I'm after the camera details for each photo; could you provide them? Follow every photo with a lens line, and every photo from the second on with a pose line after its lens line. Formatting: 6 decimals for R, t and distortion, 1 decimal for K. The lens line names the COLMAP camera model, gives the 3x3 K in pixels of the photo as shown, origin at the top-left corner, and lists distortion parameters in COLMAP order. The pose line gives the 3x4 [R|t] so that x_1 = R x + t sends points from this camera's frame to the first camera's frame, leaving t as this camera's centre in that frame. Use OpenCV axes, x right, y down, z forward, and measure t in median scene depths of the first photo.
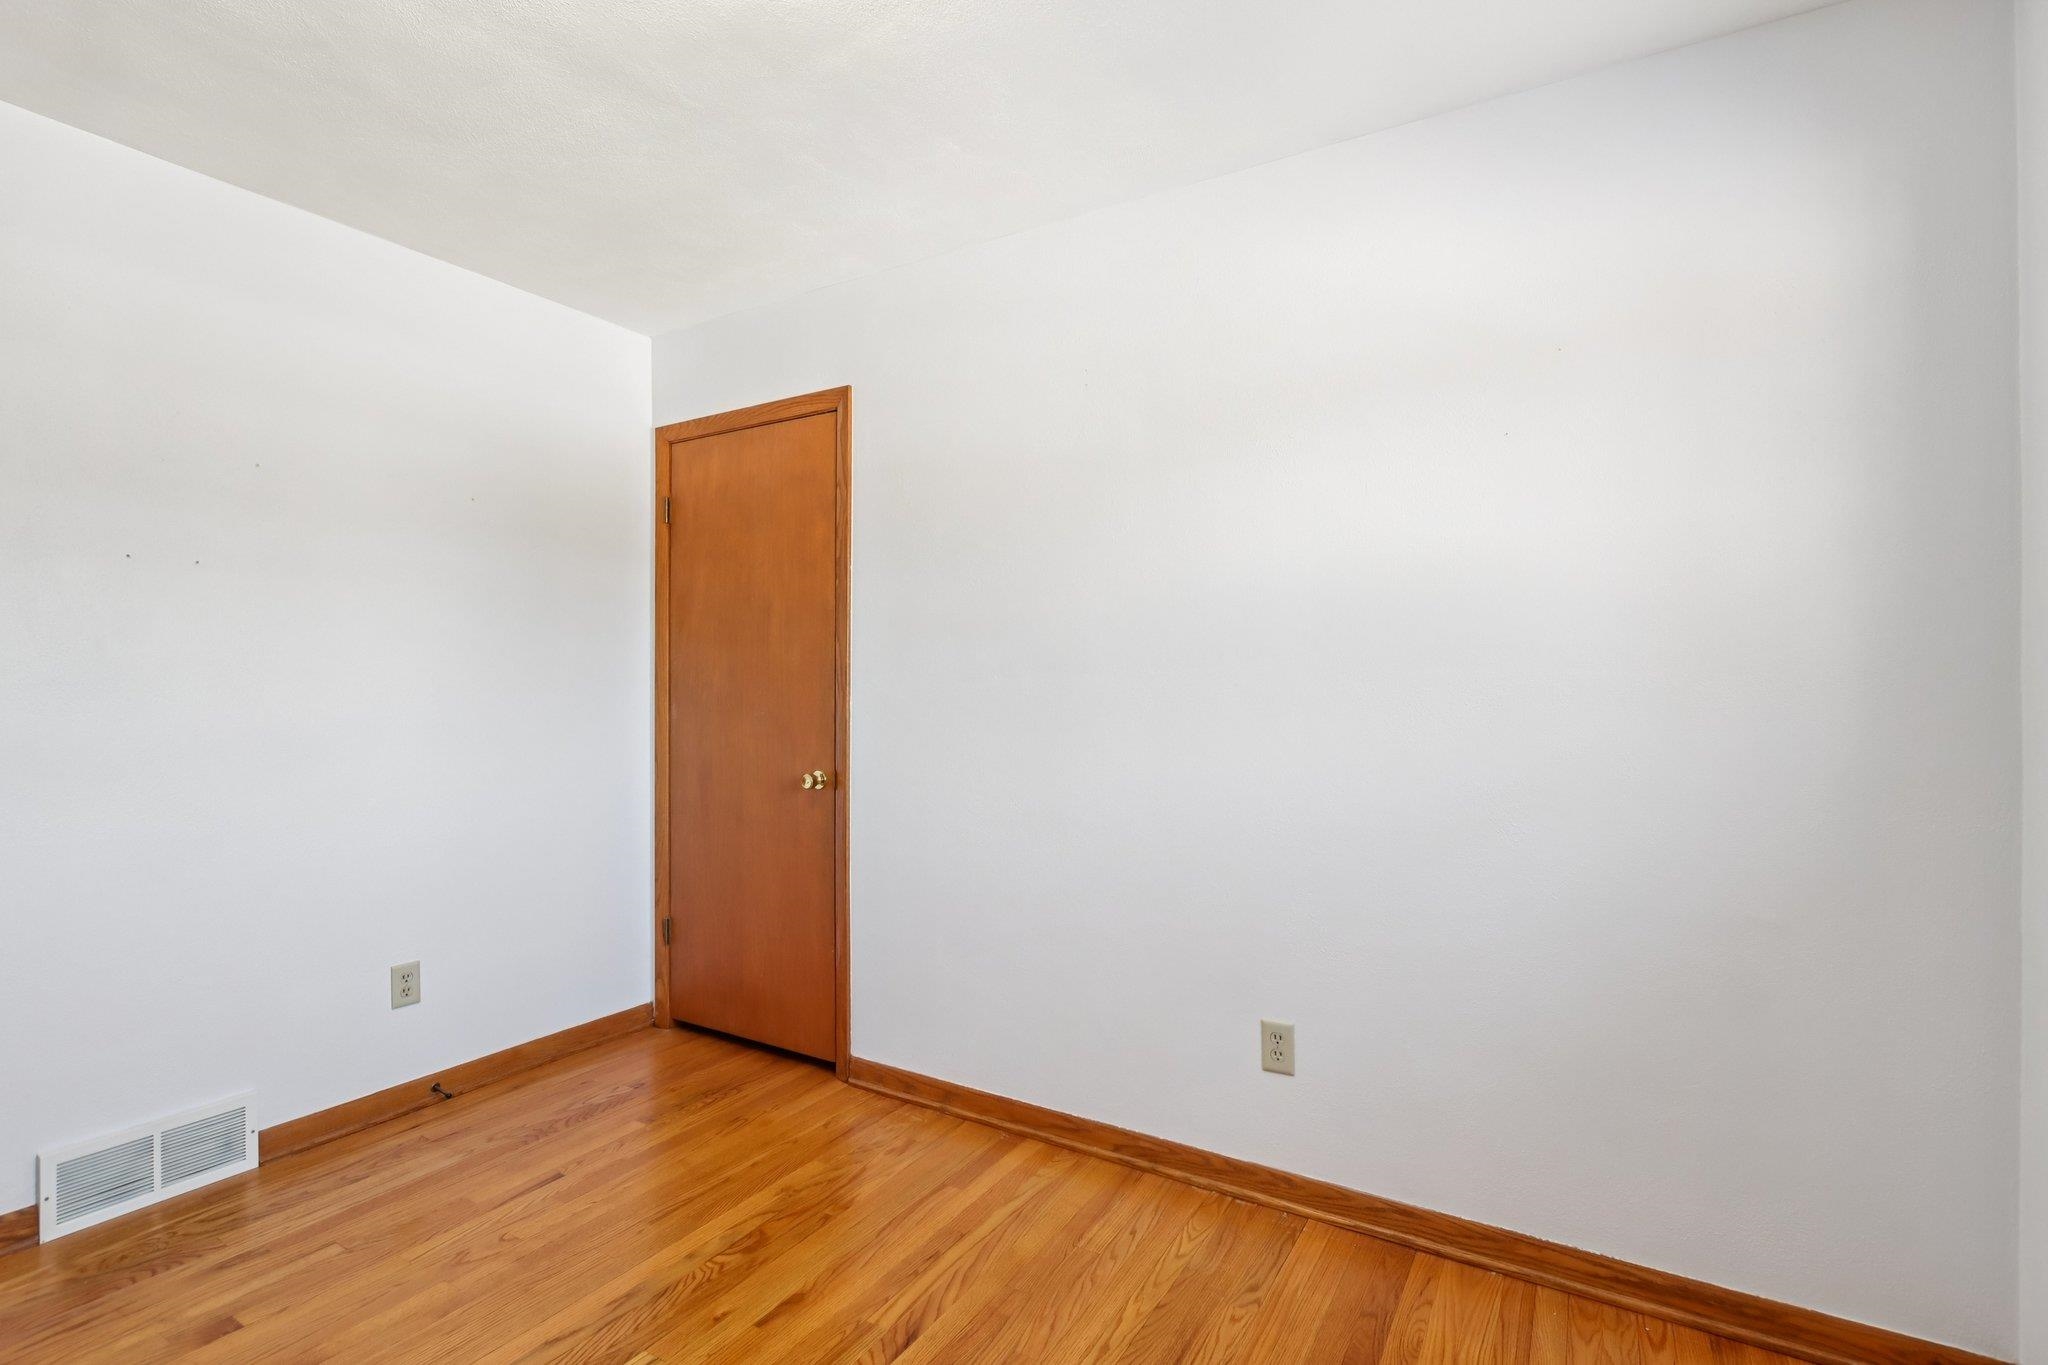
lens RADIAL K [[952.0, 0, 1025.6], [0, 952.0, 689.7], [0, 0, 1]] dist [-0.016849, 0.003308]
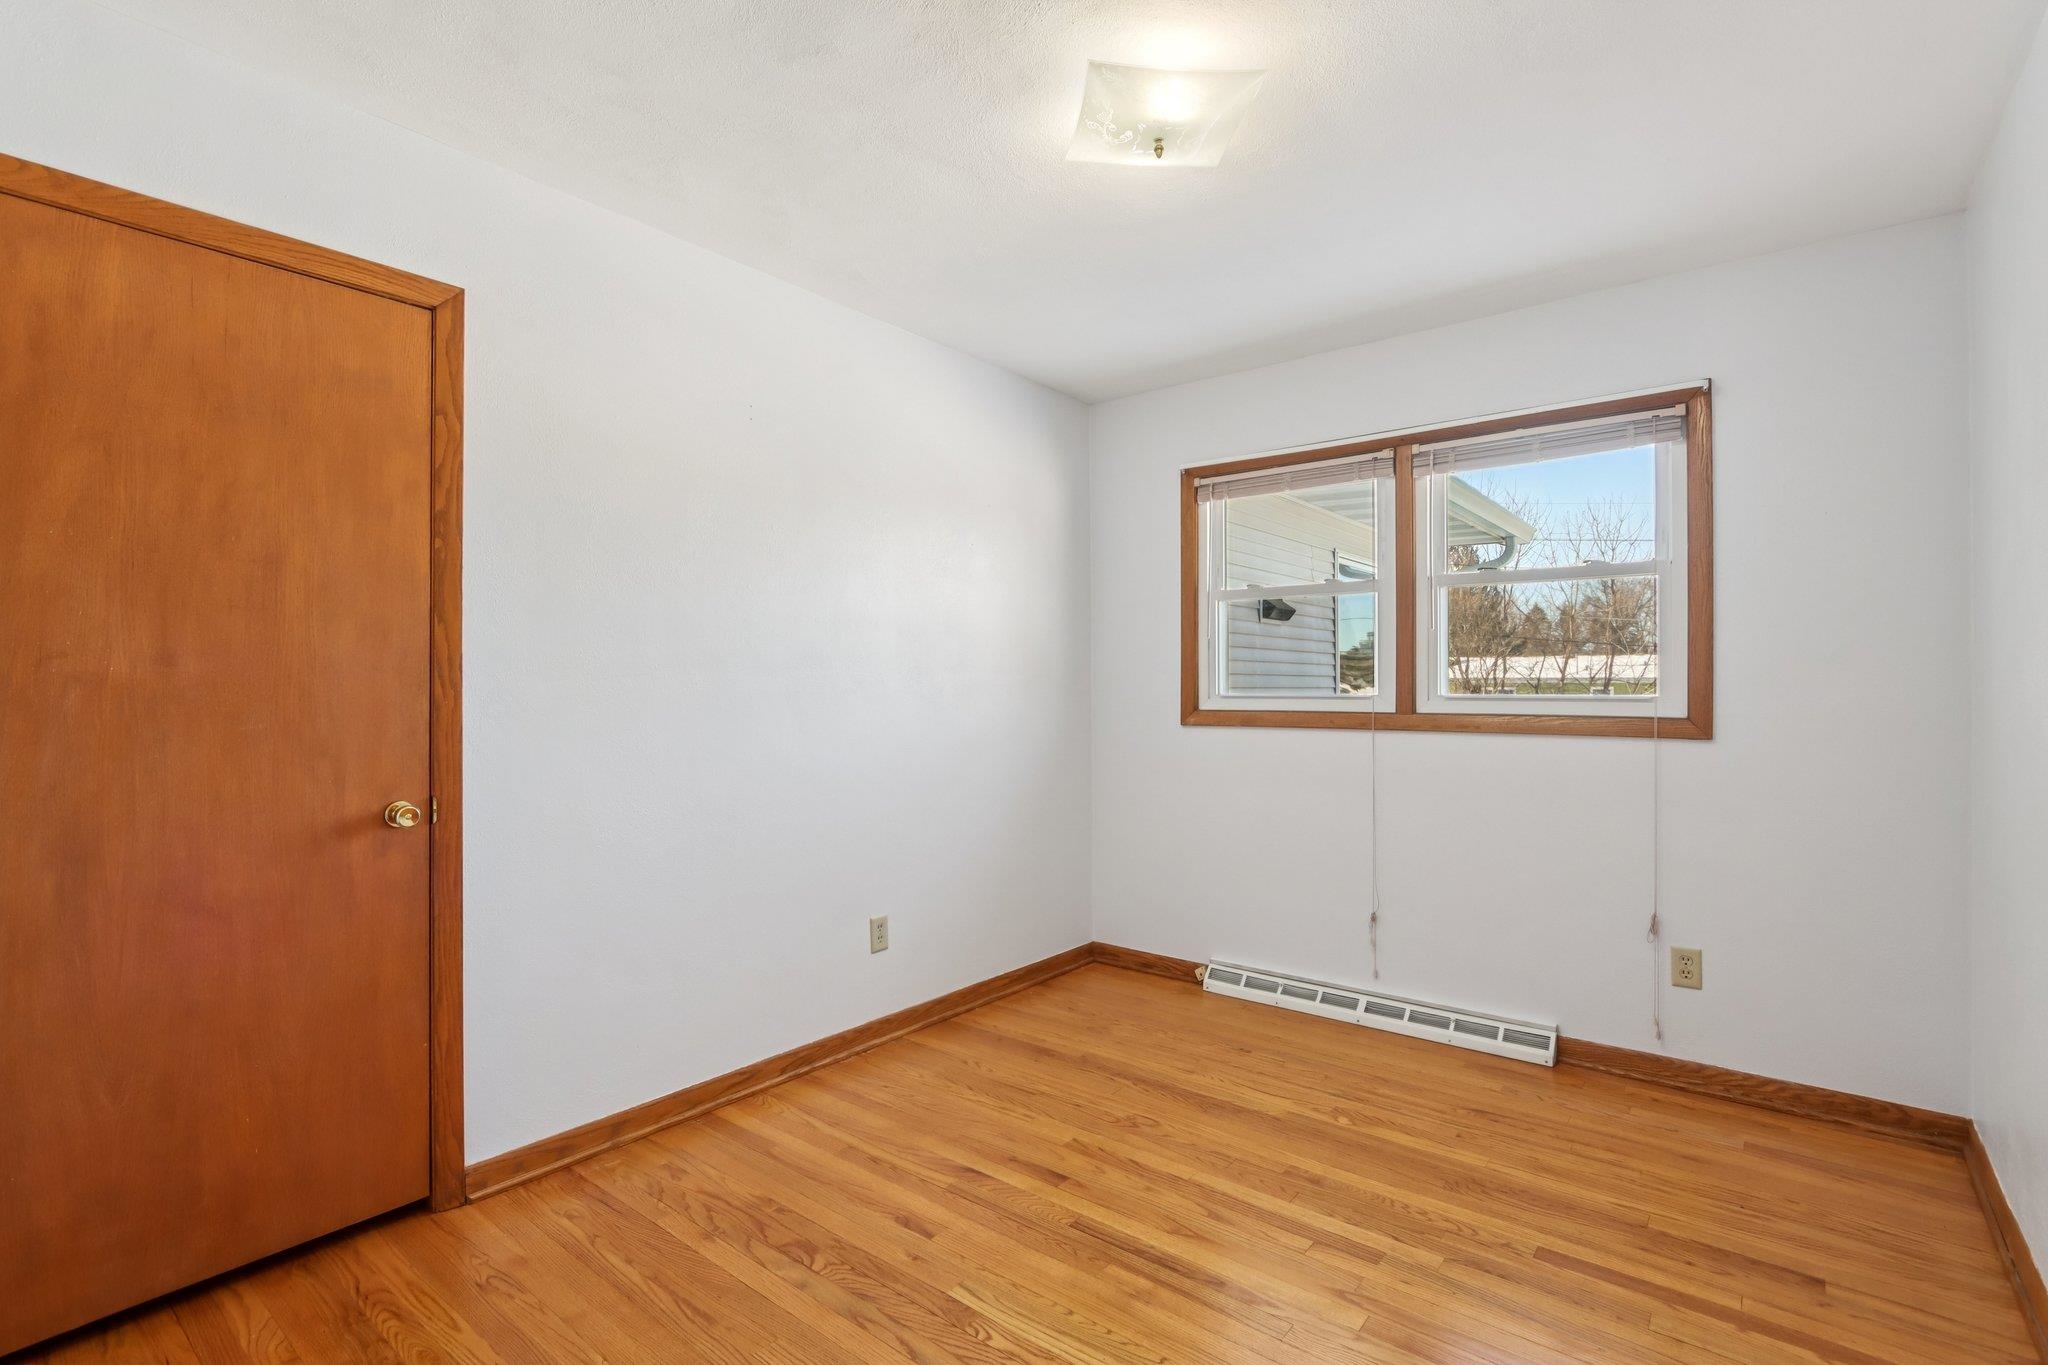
lens RADIAL K [[952.0, 0, 1019.9], [0, 952.0, 686.2], [0, 0, 1]] dist [-0.016849, 0.003308]
pose [[0.133201, -0.000727, 0.991089, -1.085633], [0.004262, 0.999991, 0.000161, 0.000750], [-0.991080, 0.004203, 0.133203, 0.564792]]
